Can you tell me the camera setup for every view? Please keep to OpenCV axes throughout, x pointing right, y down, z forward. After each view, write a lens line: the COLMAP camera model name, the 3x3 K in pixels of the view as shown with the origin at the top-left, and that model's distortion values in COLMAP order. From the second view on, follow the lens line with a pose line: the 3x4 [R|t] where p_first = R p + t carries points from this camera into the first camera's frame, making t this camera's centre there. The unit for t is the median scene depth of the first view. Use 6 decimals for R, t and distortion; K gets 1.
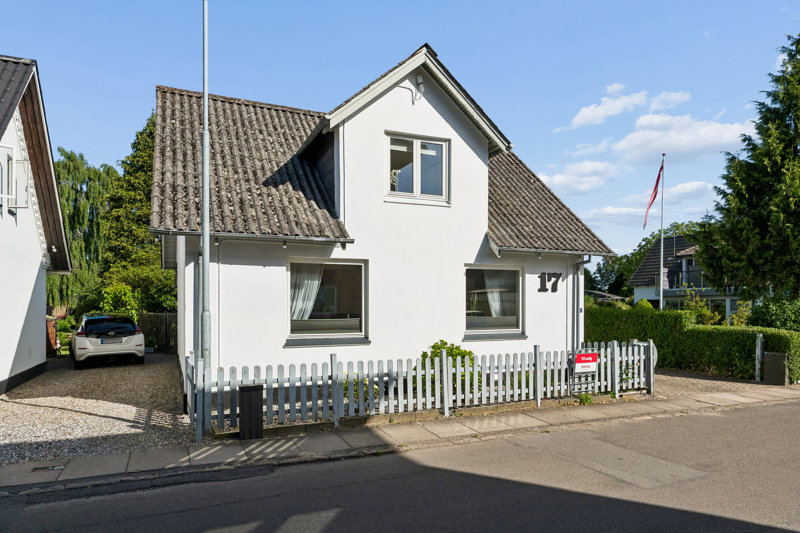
lens RADIAL K [[517.9, 0, 399.9], [0, 517.9, 302.7], [0, 0, 1]] dist [0.002964, 0.000448]
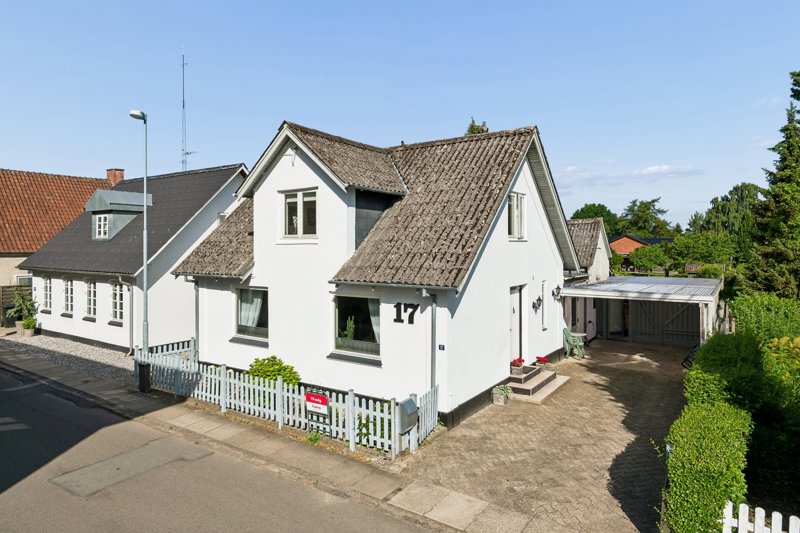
lens RADIAL K [[504.5, 0, 399.5], [0, 504.5, 247.3], [0, 0, 1]] dist [-0.001411, -0.000901]
pose [[0.514860, -0.002852, -0.857269, 1.218867], [0.001192, 0.999996, -0.002610, -0.178440], [0.857273, 0.000322, 0.514862, 0.585578]]
